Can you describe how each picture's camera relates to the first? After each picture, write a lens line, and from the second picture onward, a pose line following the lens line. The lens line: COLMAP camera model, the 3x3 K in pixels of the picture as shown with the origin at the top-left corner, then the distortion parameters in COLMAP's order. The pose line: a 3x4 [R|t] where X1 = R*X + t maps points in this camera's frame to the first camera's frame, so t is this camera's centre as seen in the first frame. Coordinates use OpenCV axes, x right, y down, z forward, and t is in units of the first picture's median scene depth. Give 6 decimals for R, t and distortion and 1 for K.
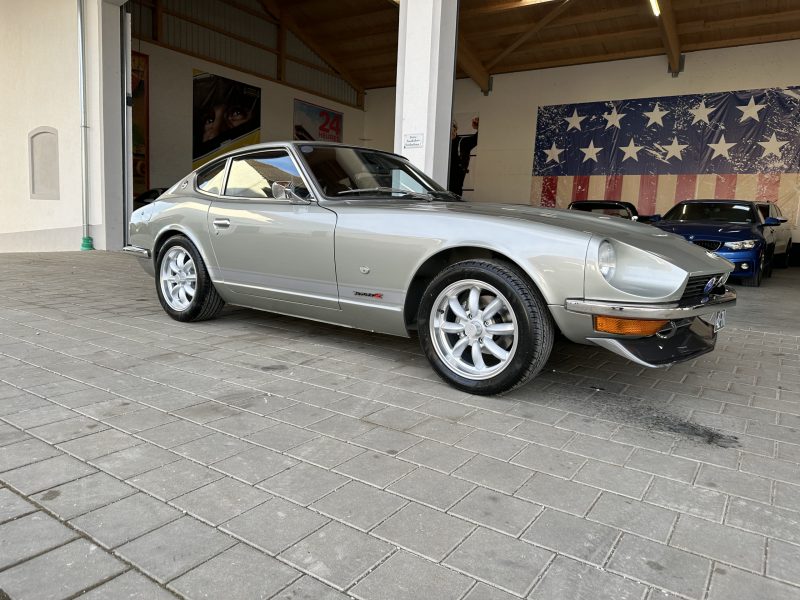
lens RADIAL K [[562.6, 0, 405.9], [0, 562.6, 299.2], [0, 0, 1]] dist [0.035782, -0.047312]
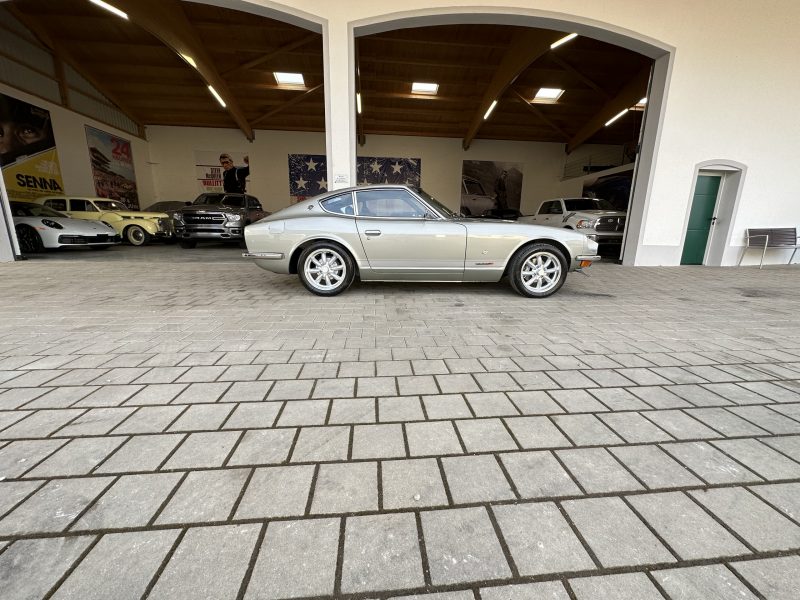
lens RADIAL K [[317.4, 0, 401.8], [0, 317.4, 300.3], [0, 0, 1]] dist [-0.004298, 0.000908]
pose [[0.777239, -0.168061, 0.606346, -0.180736], [0.102658, 0.984627, 0.141317, -0.012634], [-0.620775, -0.047591, 0.782543, 0.039923]]
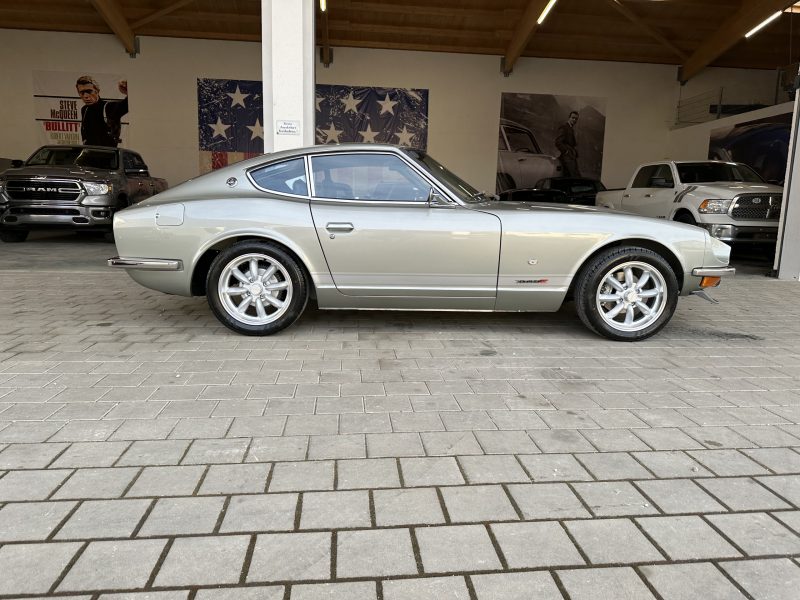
lens RADIAL K [[559.8, 0, 404.6], [0, 559.8, 296.8], [0, 0, 1]] dist [0.067092, -0.091939]
pose [[0.768241, -0.123615, 0.628112, -0.180114], [0.094815, 0.992329, 0.079327, -0.016720], [-0.633100, -0.001388, 0.774069, 0.036295]]
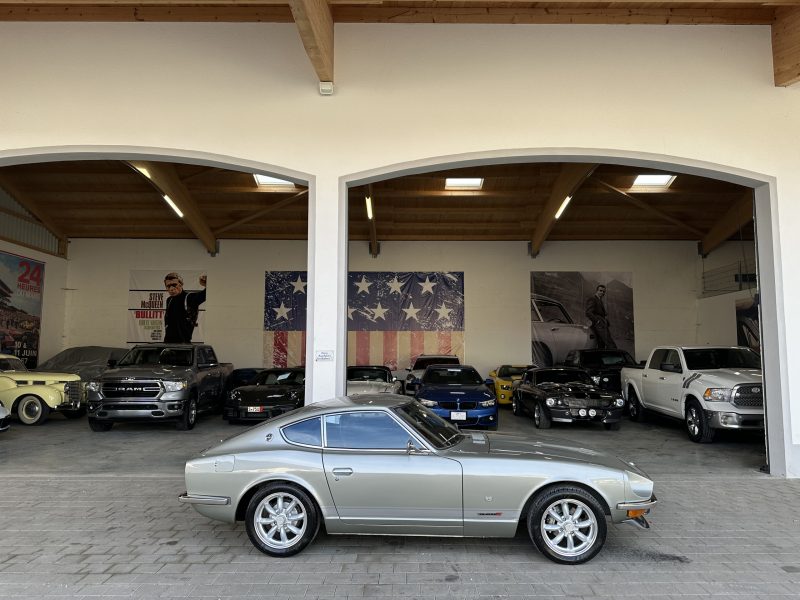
lens RADIAL K [[554.1, 0, 402.1], [0, 554.1, 304.1], [0, 0, 1]] dist [0.104044, -0.149867]
pose [[0.829039, 0.011542, 0.559071, -0.198919], [0.107445, 0.977870, -0.179517, -0.056089], [-0.548771, 0.208896, 0.809452, -0.049143]]
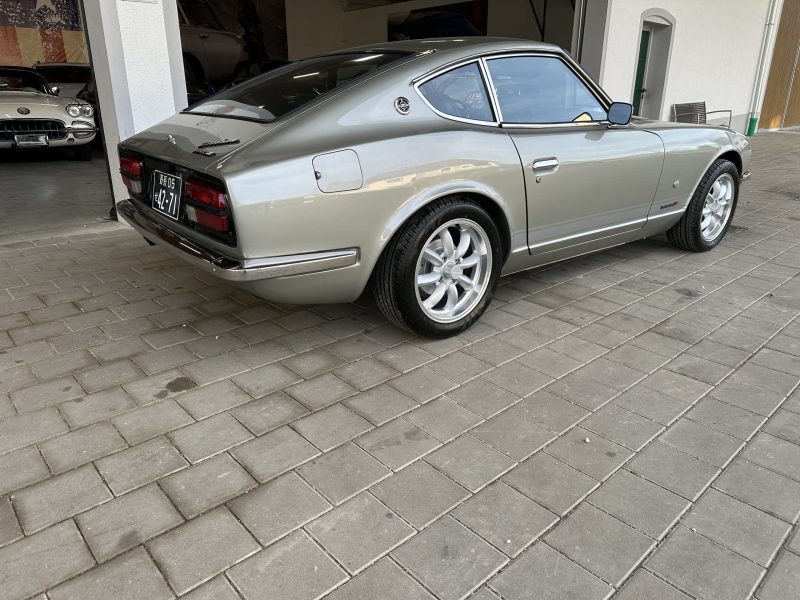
lens RADIAL K [[559.8, 0, 404.6], [0, 559.8, 296.8], [0, 0, 1]] dist [0.067092, -0.091939]
pose [[0.237673, -0.364091, 0.900527, -0.221904], [0.134442, 0.930500, 0.340726, -0.051093], [-0.961996, 0.040088, 0.270104, 0.204804]]
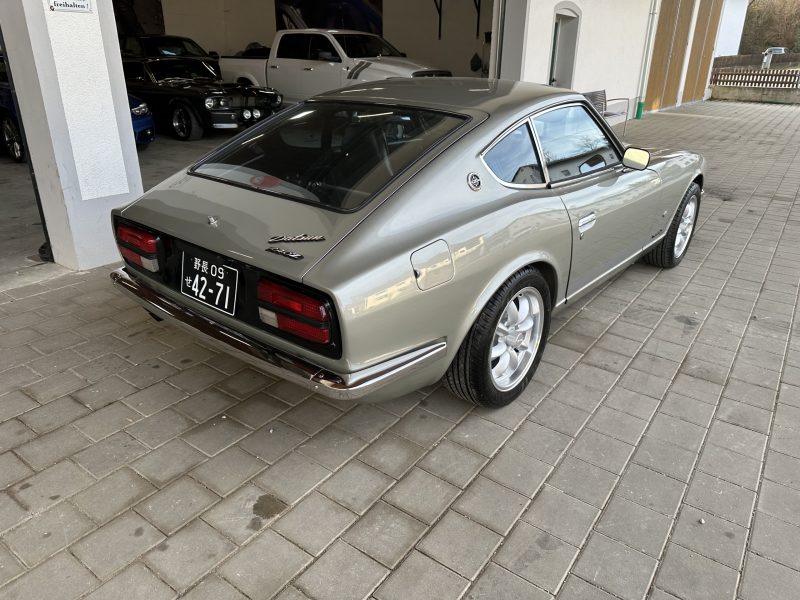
lens RADIAL K [[562.6, 0, 405.9], [0, 562.6, 299.2], [0, 0, 1]] dist [0.035782, -0.047312]
pose [[0.033906, -0.423993, 0.905031, -0.212454], [0.120710, 0.900659, 0.417423, -0.077161], [-0.992109, 0.095093, 0.081718, 0.244699]]
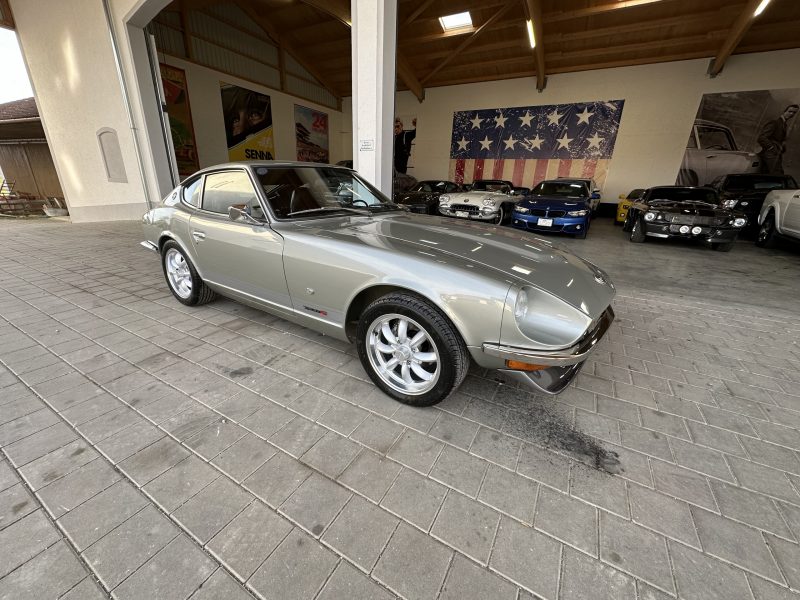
lens RADIAL K [[317.5, 0, 401.9], [0, 317.5, 301.1], [0, 0, 1]] dist [-0.004345, 0.000568]
pose [[0.996739, -0.032436, 0.073883, 0.010968], [0.015540, 0.975671, 0.218691, -0.028722], [-0.079179, -0.216829, 0.972993, 0.056477]]
